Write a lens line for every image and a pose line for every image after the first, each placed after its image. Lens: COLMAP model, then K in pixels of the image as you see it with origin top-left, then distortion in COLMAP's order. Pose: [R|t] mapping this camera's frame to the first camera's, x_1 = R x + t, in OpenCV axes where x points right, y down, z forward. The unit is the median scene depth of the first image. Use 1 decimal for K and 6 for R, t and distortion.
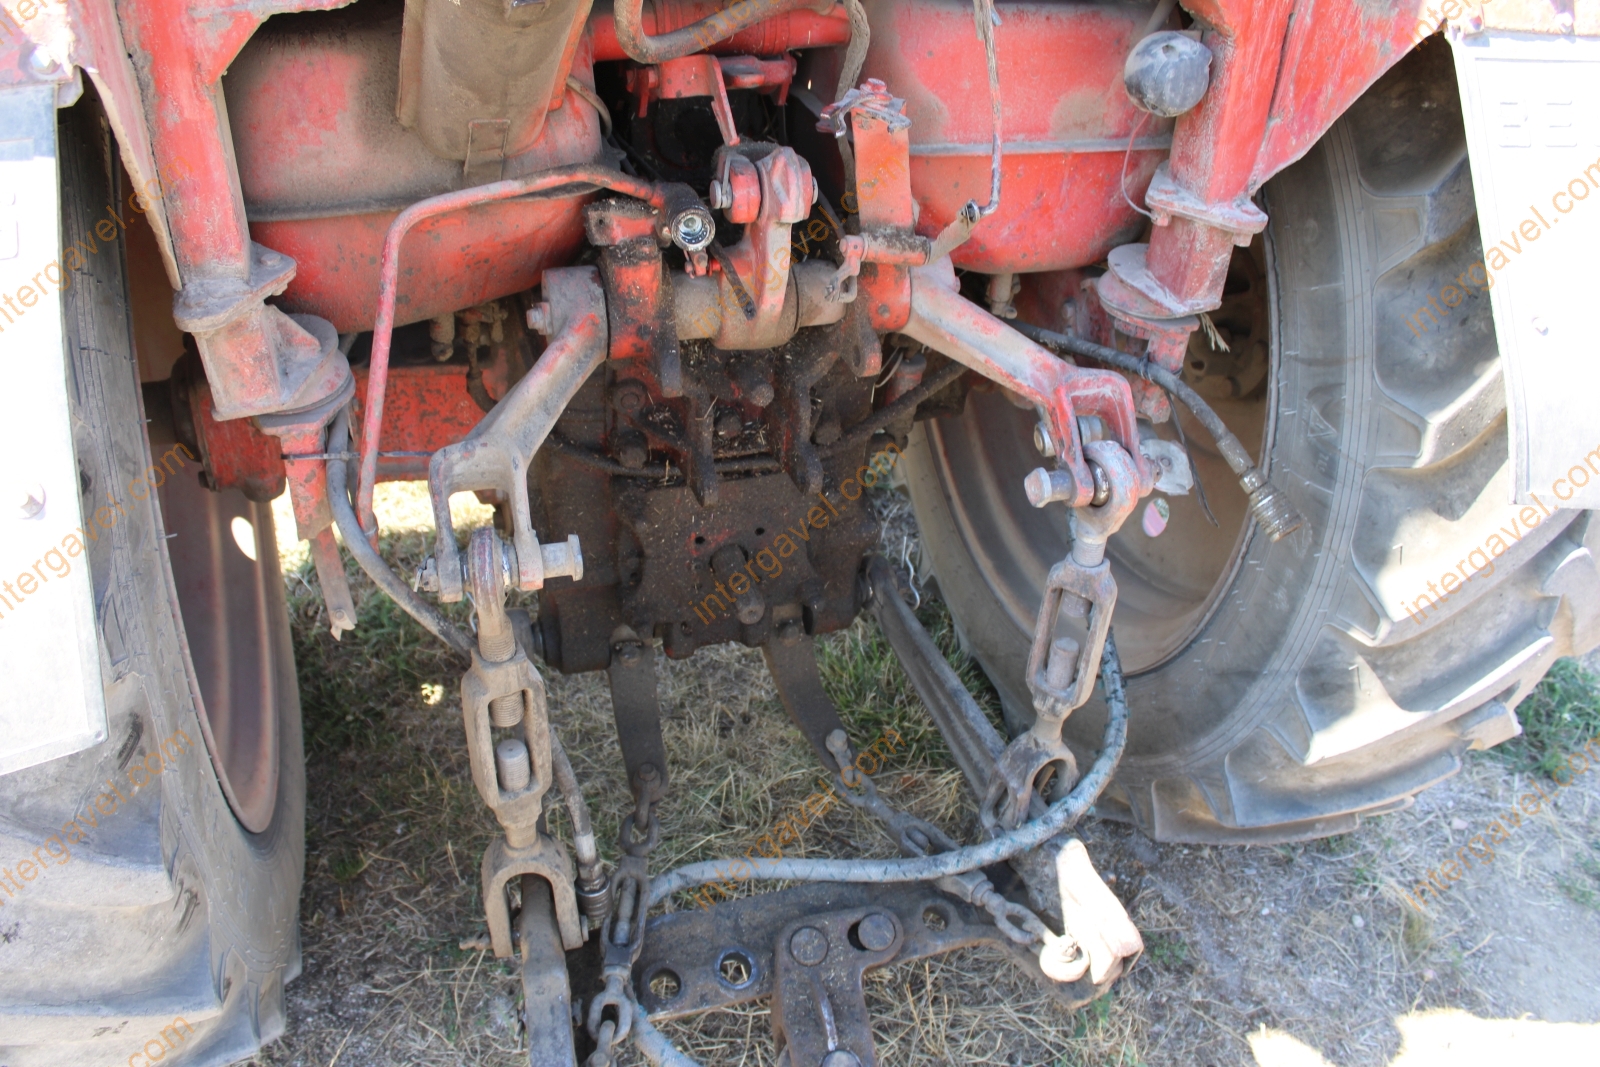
lens RADIAL K [[1341.5, 0, 792.4], [0, 1341.5, 534.7], [0, 0, 1]] dist [-0.165259, 0.147020]
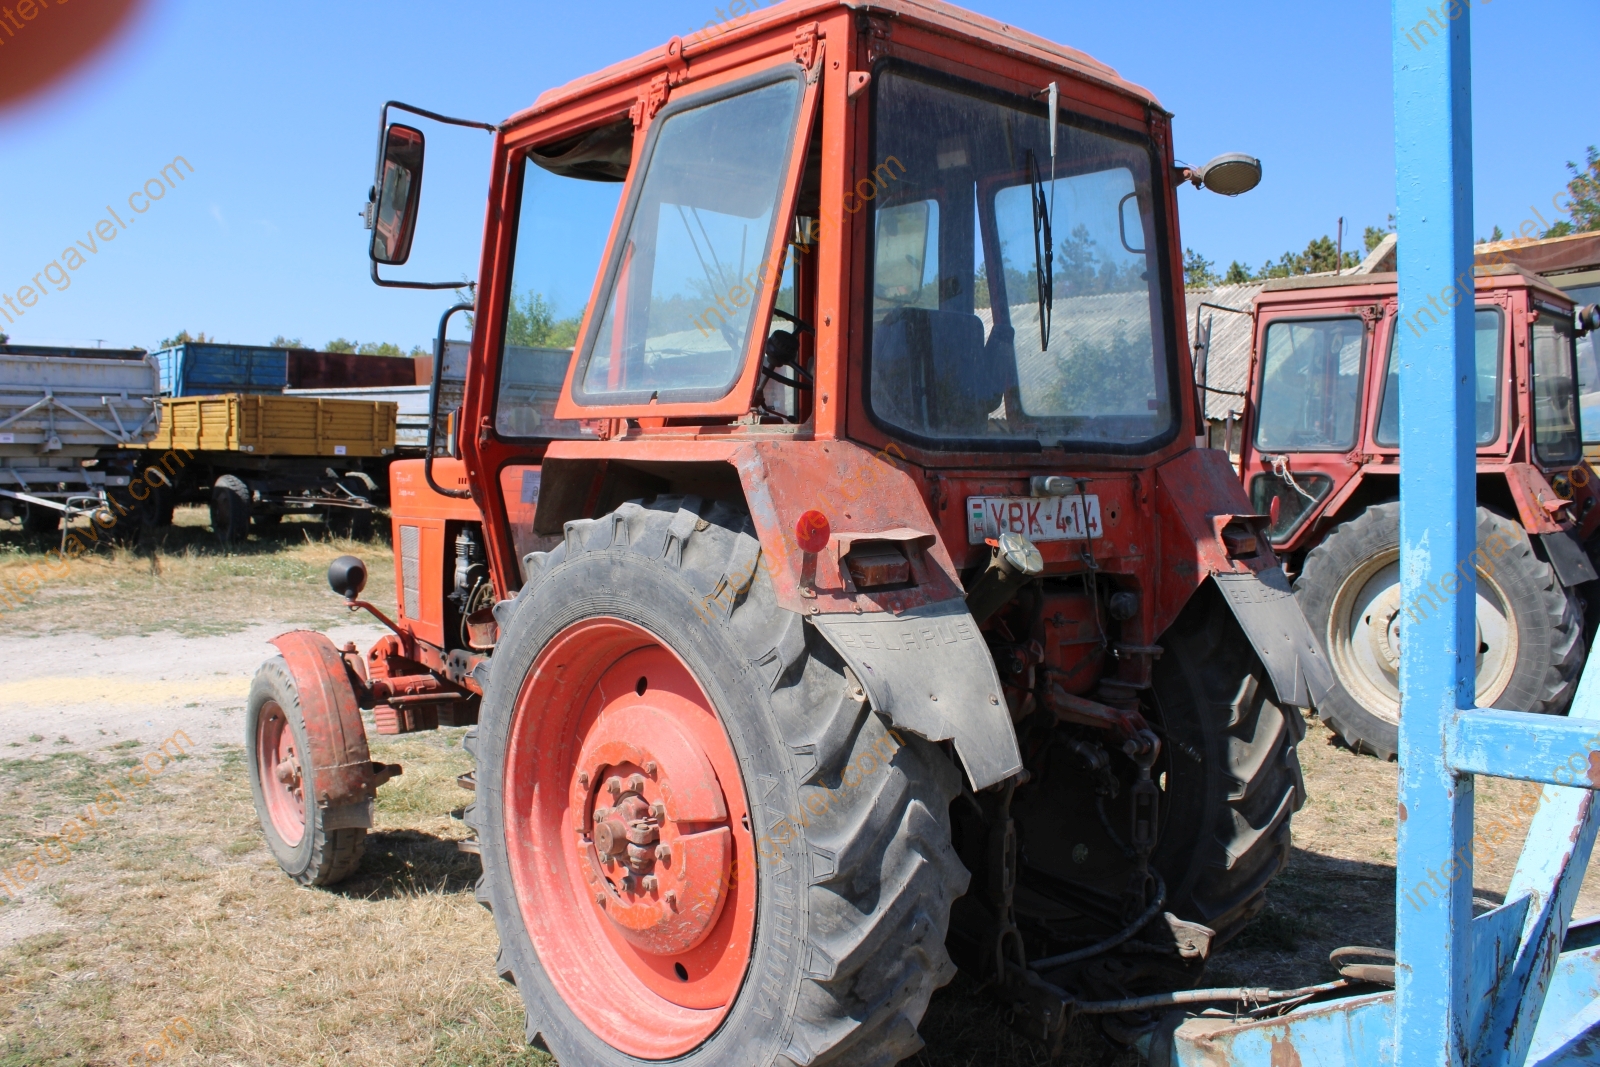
lens RADIAL K [[1342.2, 0, 792.8], [0, 1342.2, 526.6], [0, 0, 1]] dist [-0.171245, 0.154726]
pose [[0.912666, -0.058634, 0.404479, -1.586663], [0.265807, 0.836922, -0.478444, 0.730520], [-0.310464, 0.544173, 0.779415, -1.196860]]
